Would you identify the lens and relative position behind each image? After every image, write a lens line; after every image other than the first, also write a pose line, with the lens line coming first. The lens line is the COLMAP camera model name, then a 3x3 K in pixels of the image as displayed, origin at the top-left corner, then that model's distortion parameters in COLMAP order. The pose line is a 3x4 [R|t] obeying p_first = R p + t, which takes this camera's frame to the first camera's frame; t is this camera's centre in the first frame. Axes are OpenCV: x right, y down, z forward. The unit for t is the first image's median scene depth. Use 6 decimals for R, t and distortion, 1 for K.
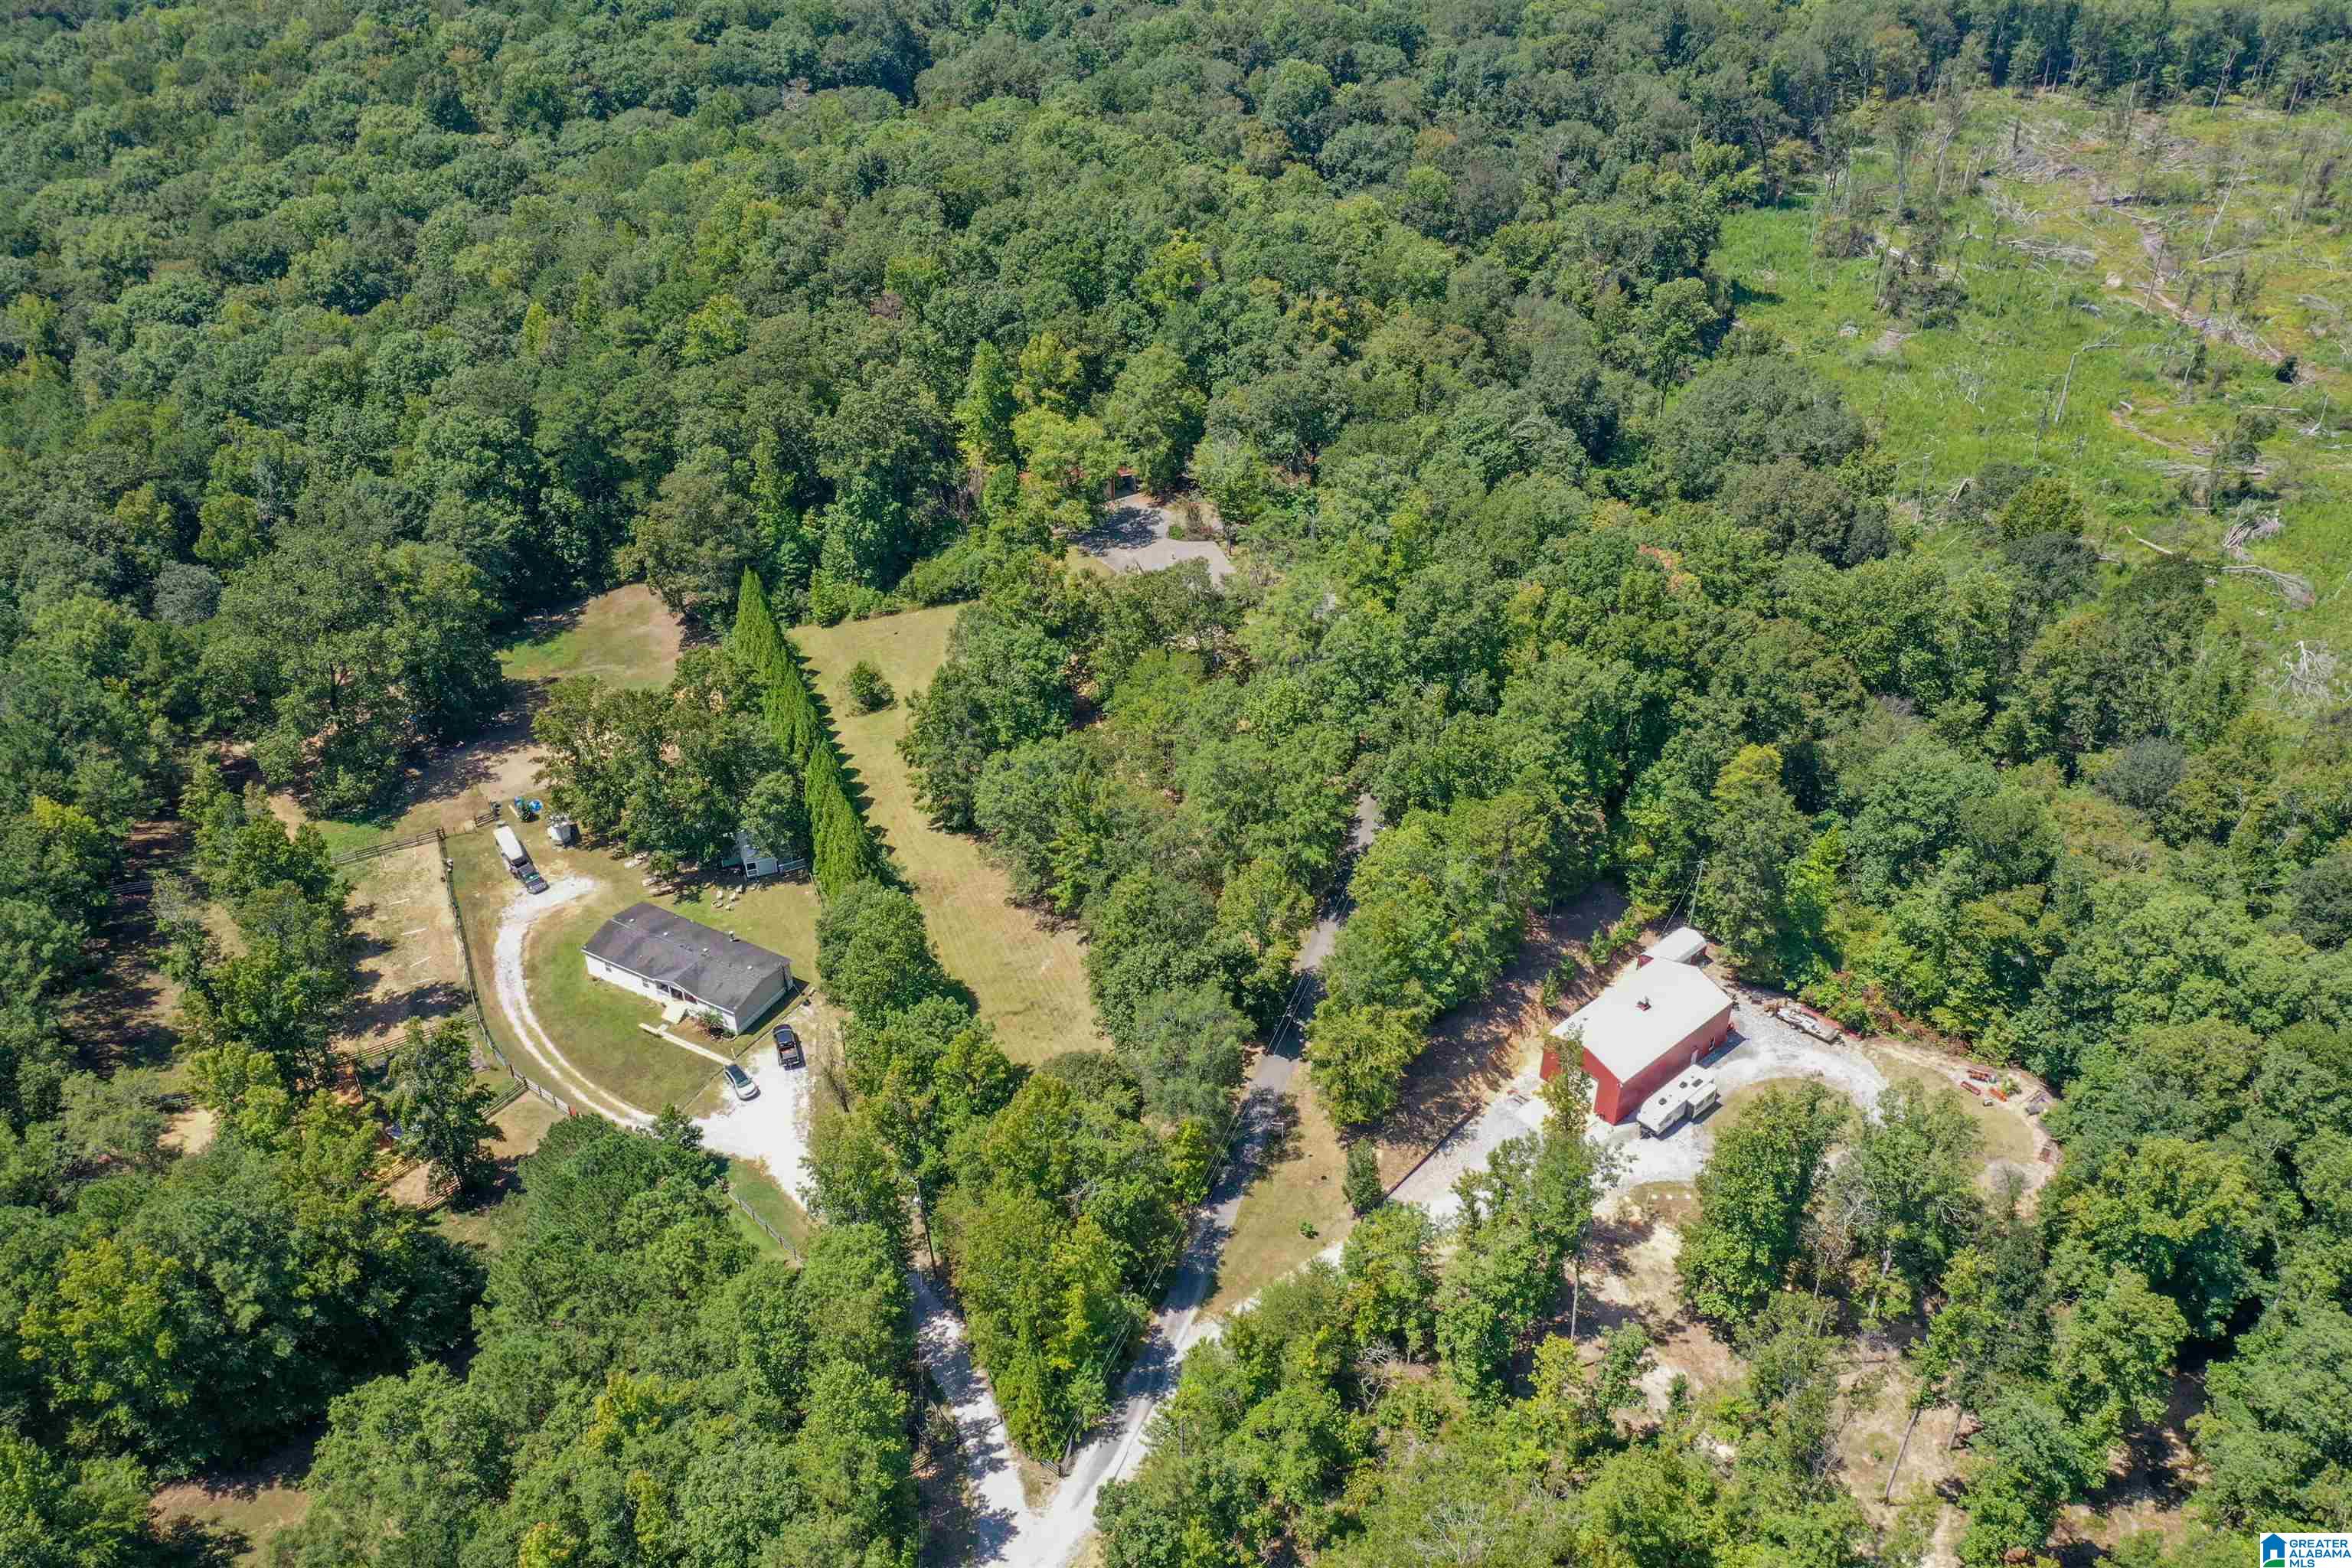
lens RADIAL K [[1879.2, 0, 1170.7], [0, 1879.2, 781.0], [0, 0, 1]] dist [0.015886, -0.010420]
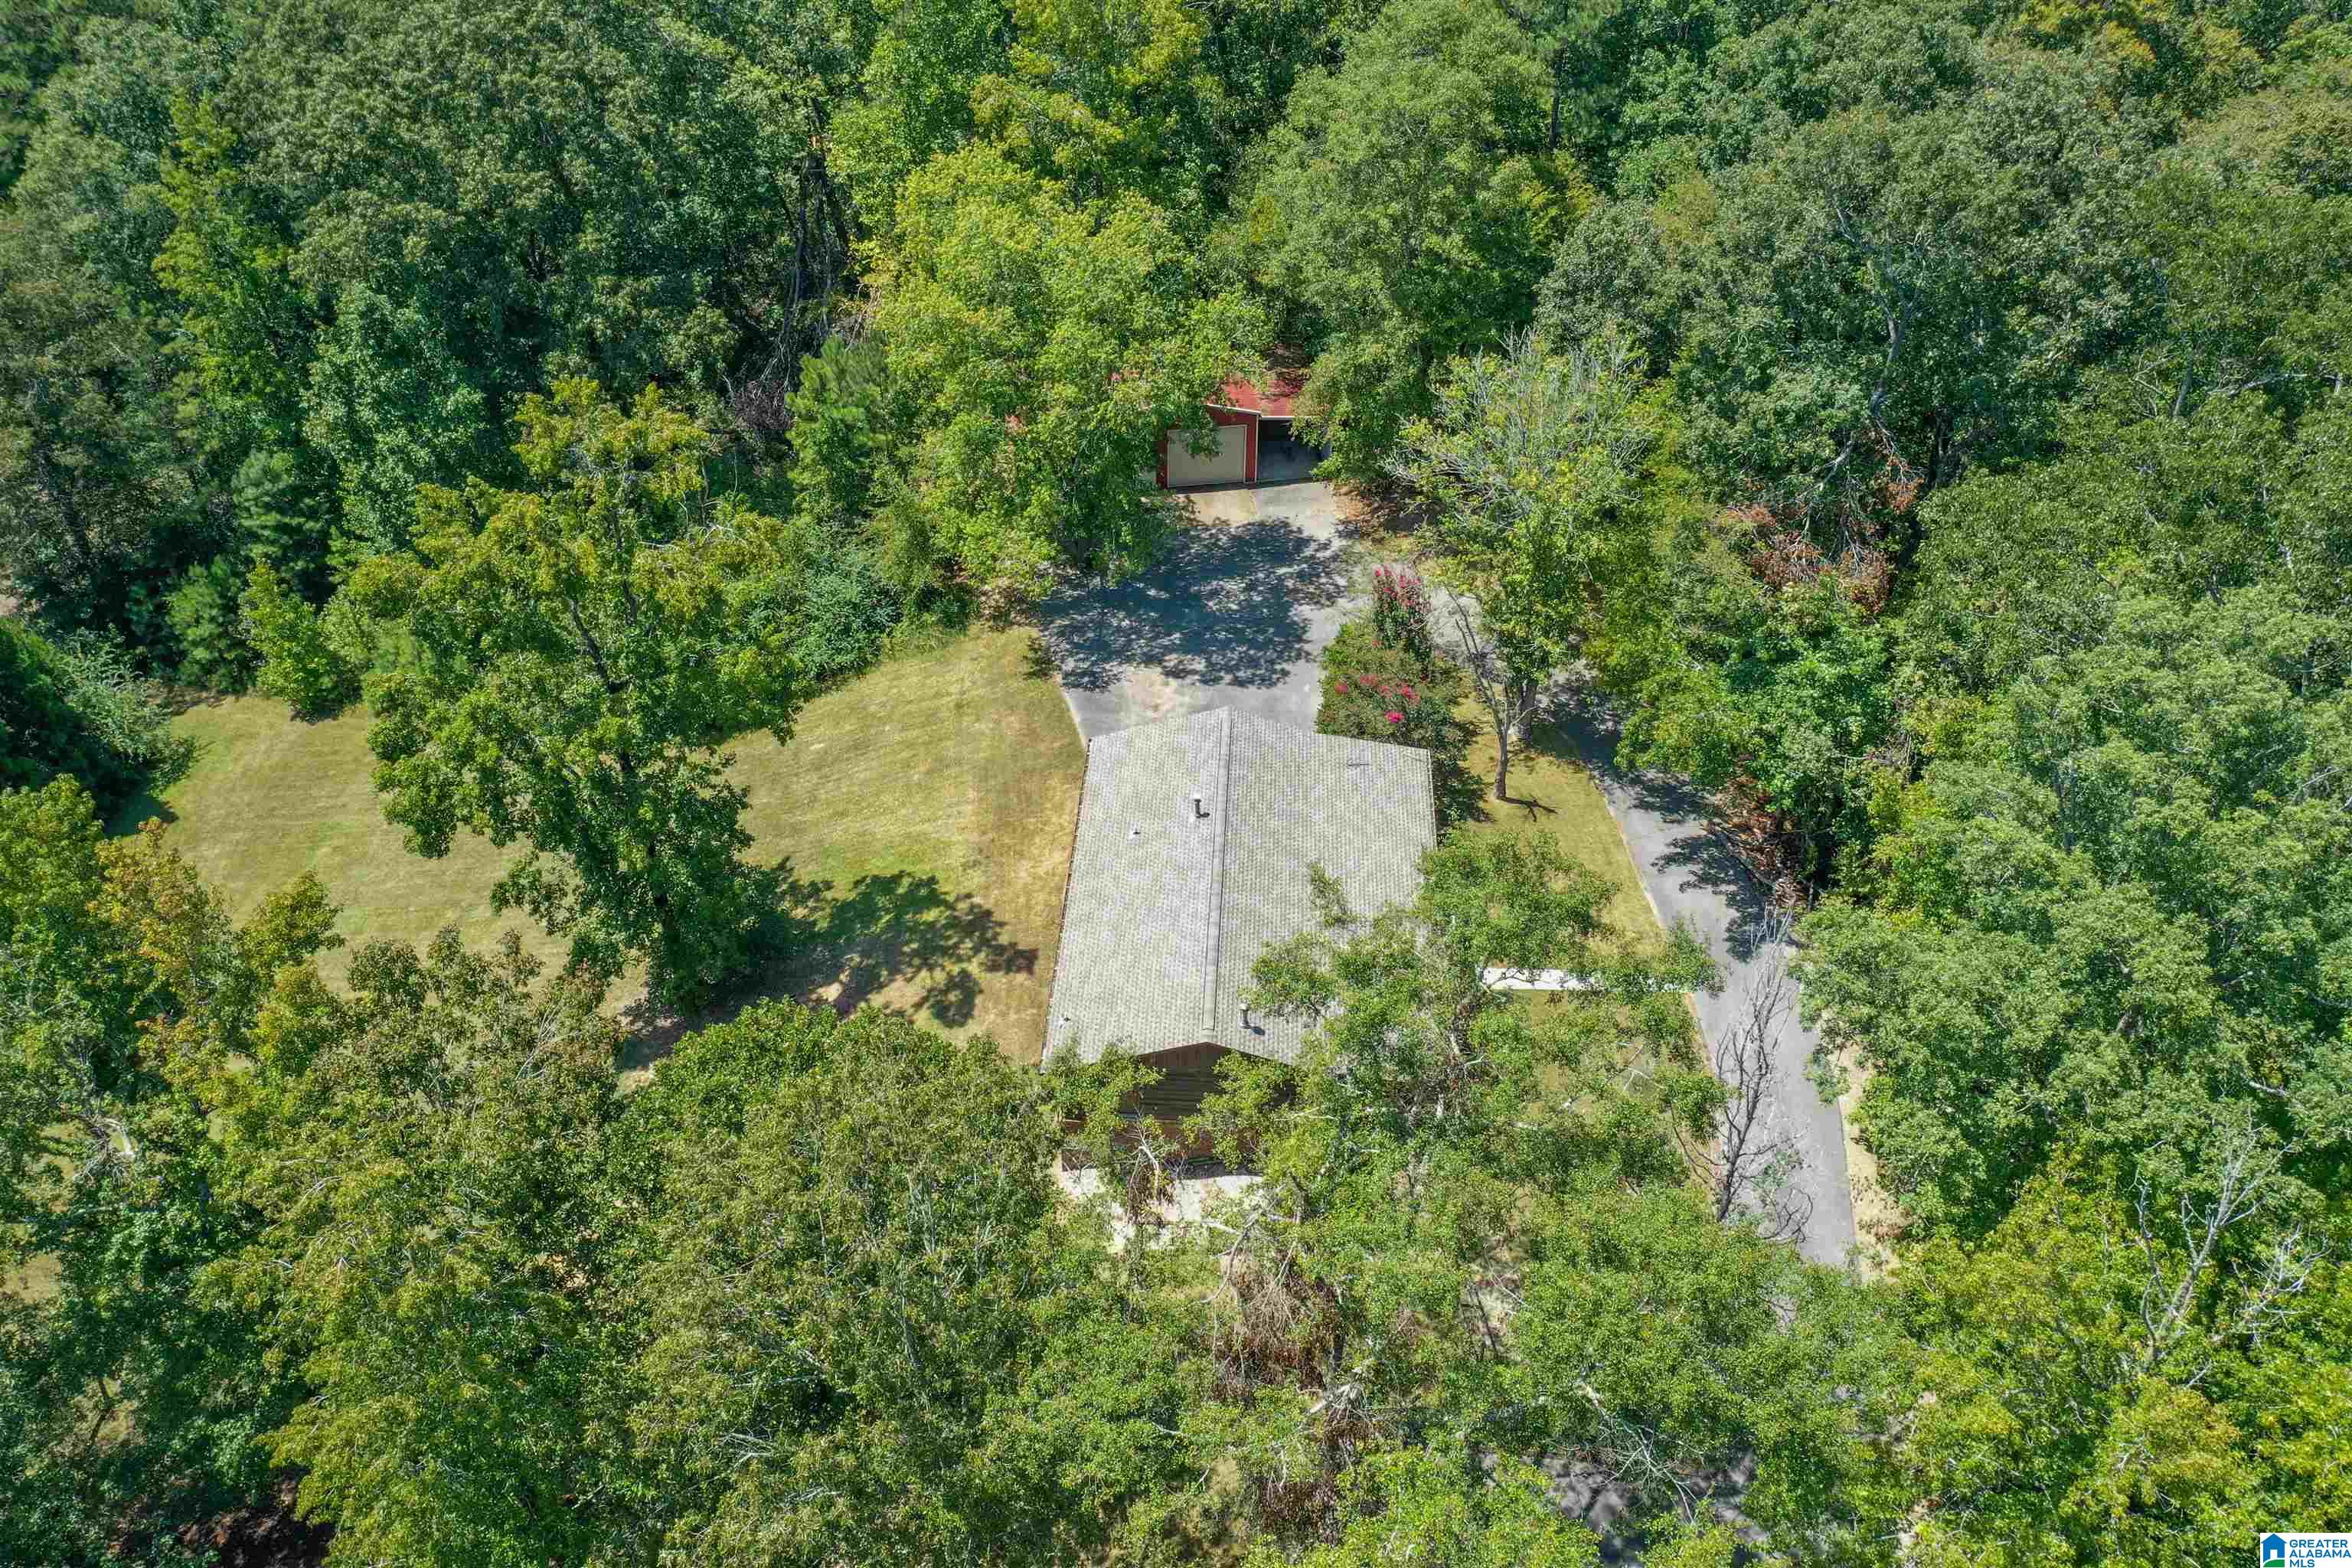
lens RADIAL K [[1795.8, 0, 1190.1], [0, 1795.8, 786.0], [0, 0, 1]] dist [0.013710, 0.001450]
pose [[0.938921, 0.223021, -0.262085, 0.057290], [-0.200089, 0.973412, 0.111501, -0.142366], [0.279984, -0.052251, 0.958582, 0.753317]]
